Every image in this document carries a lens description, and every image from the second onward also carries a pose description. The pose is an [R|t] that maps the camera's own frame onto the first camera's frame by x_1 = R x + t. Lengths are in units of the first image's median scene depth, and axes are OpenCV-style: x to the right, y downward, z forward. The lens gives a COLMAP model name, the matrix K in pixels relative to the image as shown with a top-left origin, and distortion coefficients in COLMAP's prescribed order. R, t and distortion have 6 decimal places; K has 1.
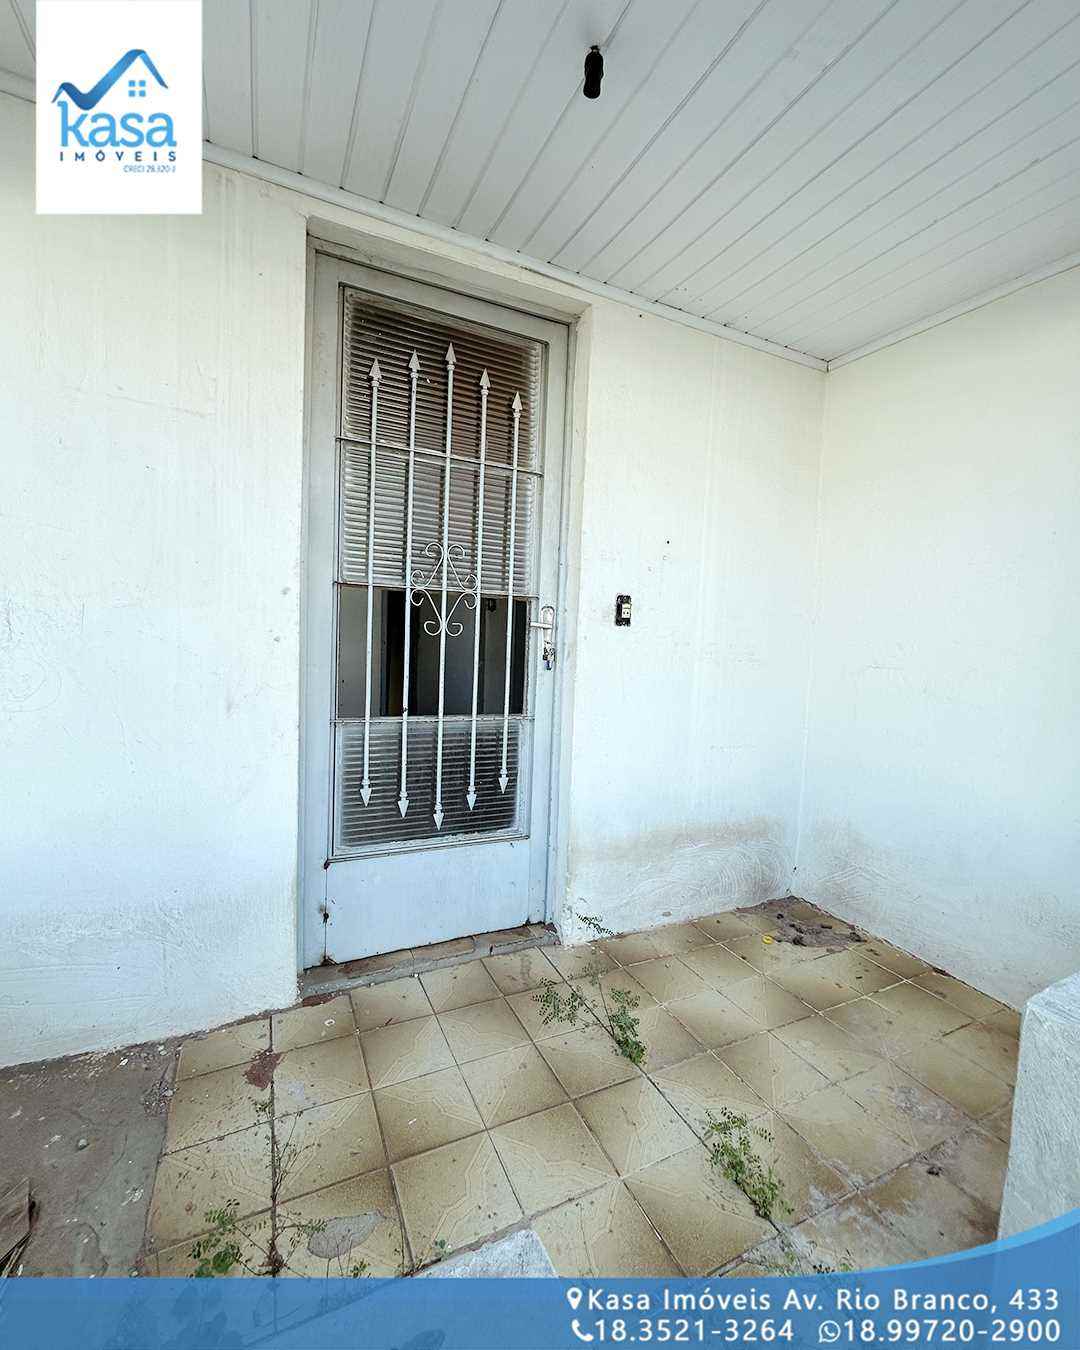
lens RADIAL K [[583.7, 0, 535.3], [0, 583.7, 671.4], [0, 0, 1]] dist [0.000123, 0.000598]
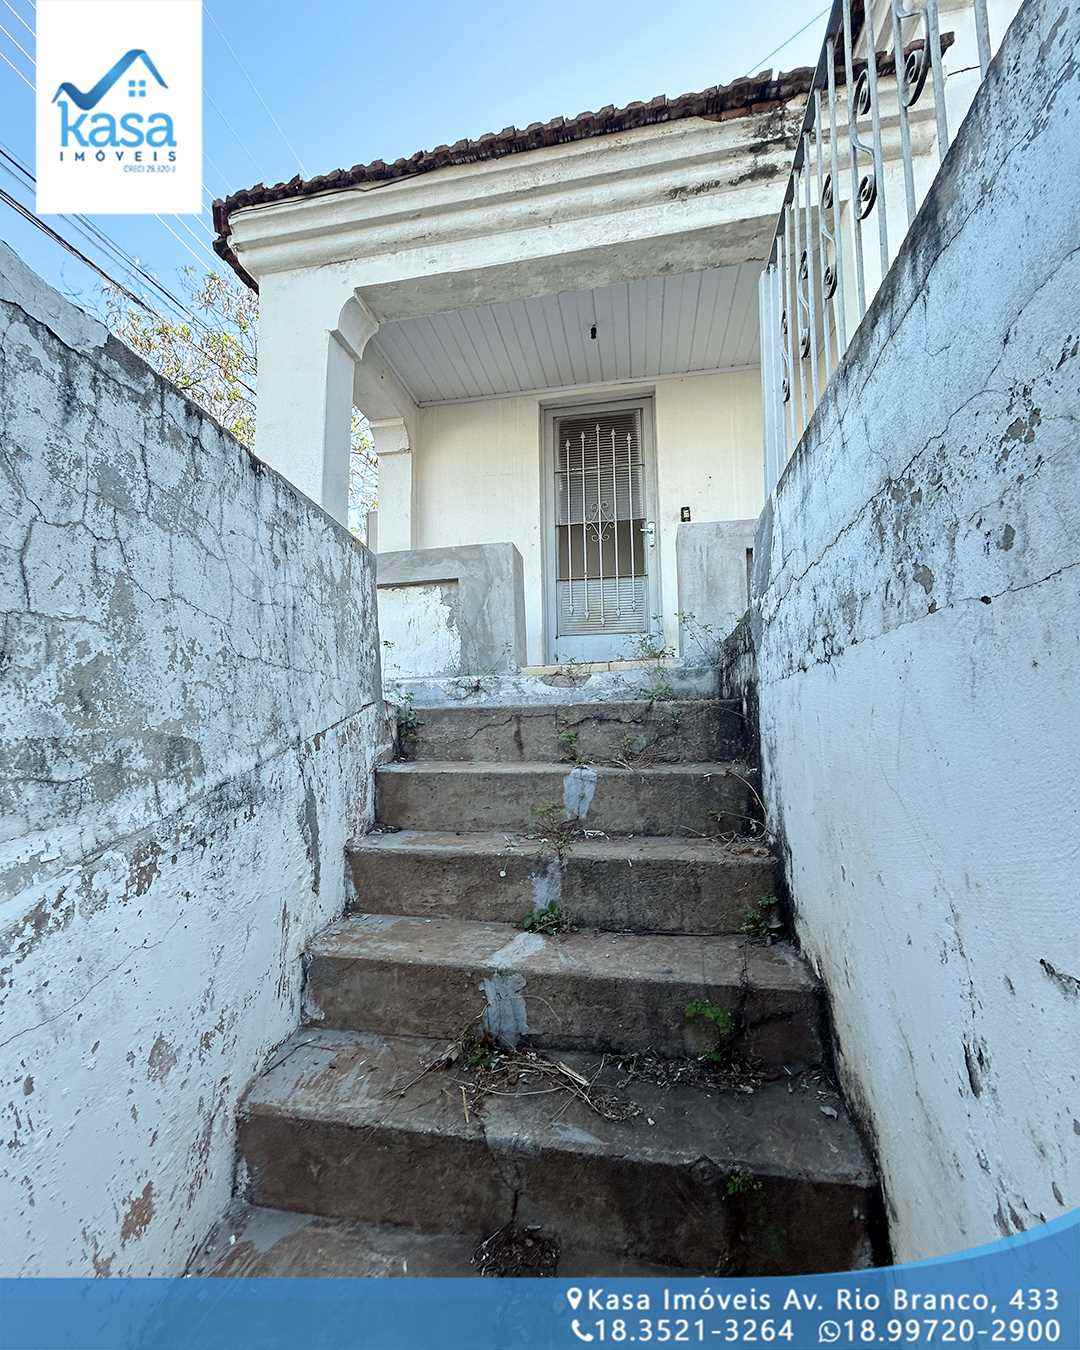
lens RADIAL K [[583.7, 0, 535.3], [0, 583.7, 671.4], [0, 0, 1]] dist [0.000123, 0.000598]
pose [[0.808783, -0.105946, -0.578486, 0.919048], [0.008178, 0.985570, -0.169068, 0.839988], [0.588051, 0.132009, 0.797979, -0.925987]]
